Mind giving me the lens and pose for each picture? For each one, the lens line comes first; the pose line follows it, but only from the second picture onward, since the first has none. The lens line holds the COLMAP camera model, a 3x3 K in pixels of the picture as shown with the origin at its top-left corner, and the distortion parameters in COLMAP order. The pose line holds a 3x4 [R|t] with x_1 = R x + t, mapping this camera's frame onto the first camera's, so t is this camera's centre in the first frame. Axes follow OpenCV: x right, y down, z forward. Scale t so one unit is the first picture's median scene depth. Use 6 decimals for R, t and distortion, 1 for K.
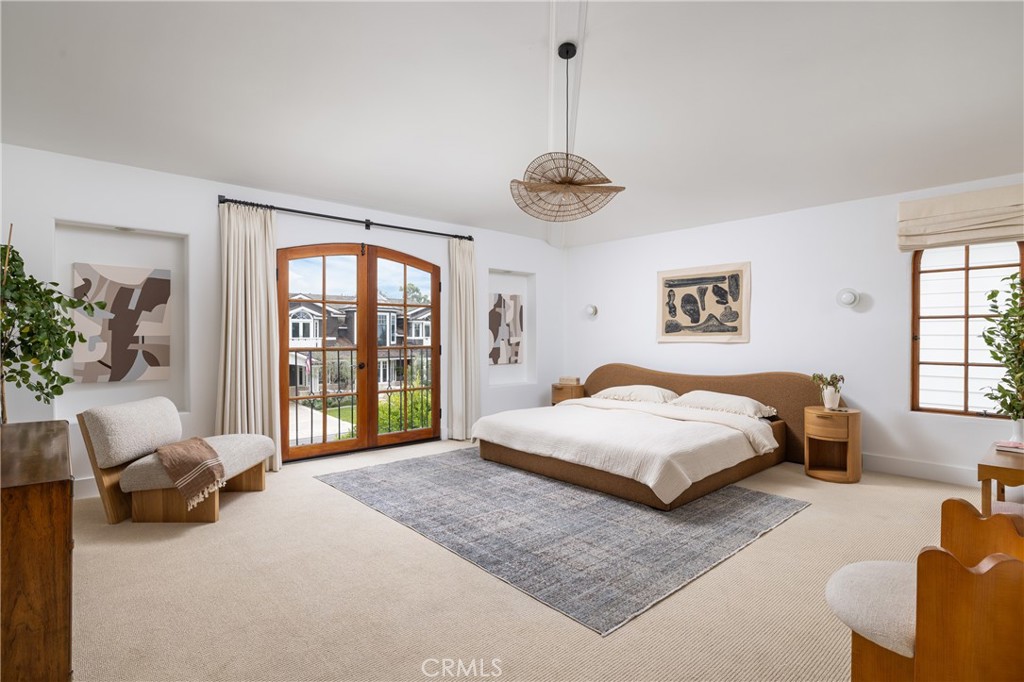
lens RADIAL K [[509.0, 0, 512.0], [0, 509.0, 341.0], [0, 0, 1]] dist [-0.003707, -0.000156]
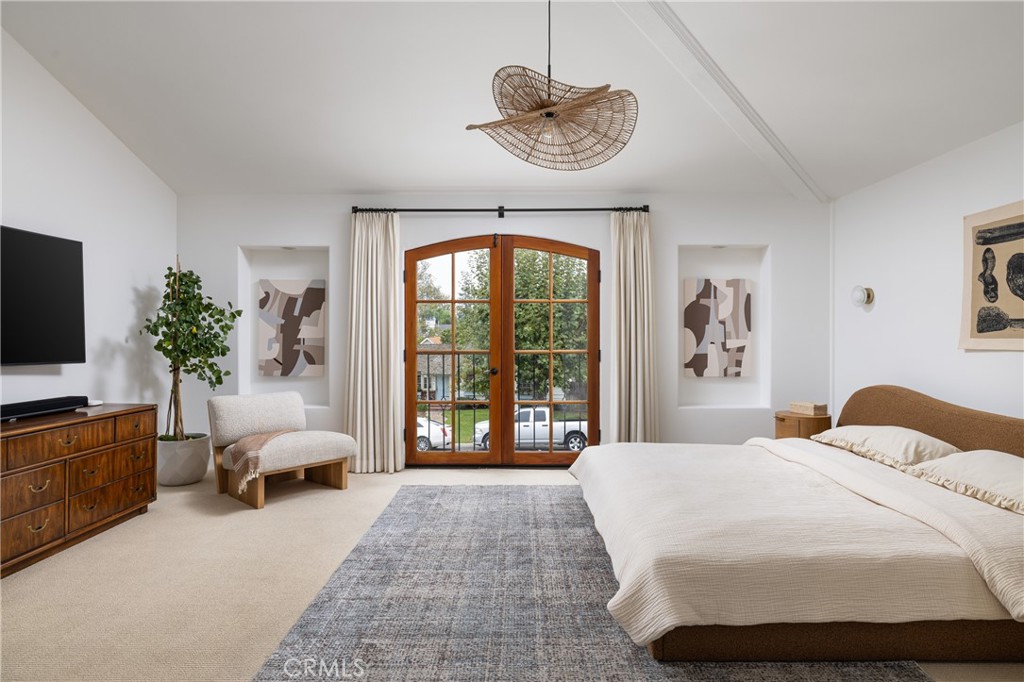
lens RADIAL K [[562.3, 0, 512.0], [0, 562.3, 341.0], [0, 0, 1]] dist [0.001801, 0.001370]
pose [[0.739099, 0.004697, -0.673581, 0.465428], [-0.005987, 0.999982, 0.000403, -0.006241], [0.673571, 0.003735, 0.739114, 0.348299]]
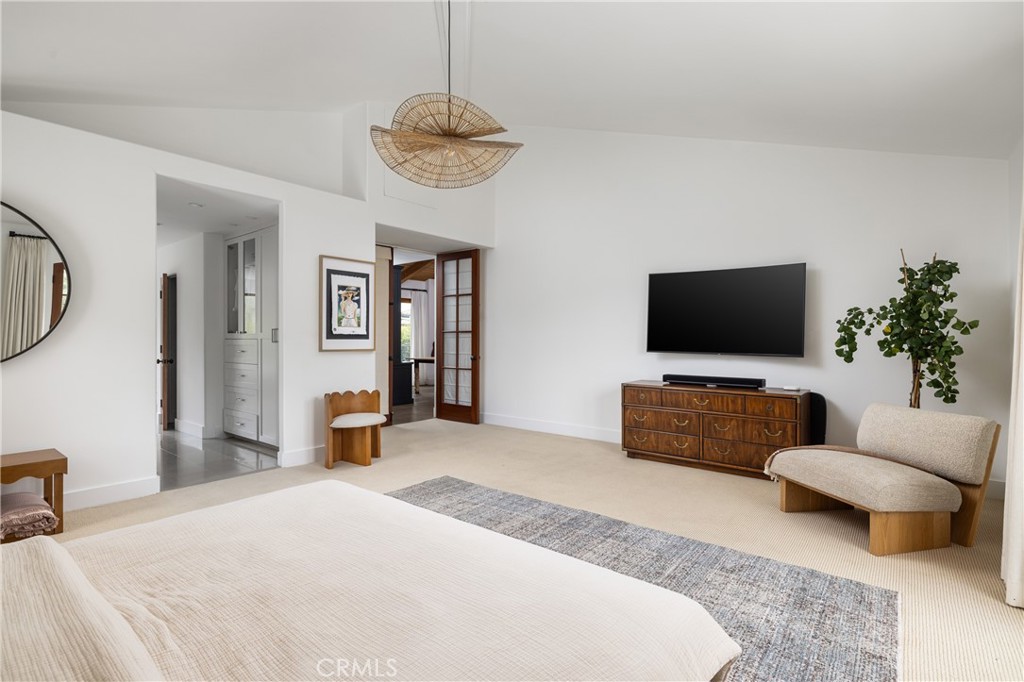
lens RADIAL K [[491.1, 0, 512.0], [0, 491.1, 341.0], [0, 0, 1]] dist [0.000538, 0.000017]
pose [[-0.987660, -0.002926, -0.156588, 0.105644], [-0.004789, 0.999922, 0.011521, -0.008266], [0.156542, 0.012128, -0.987597, 1.418967]]
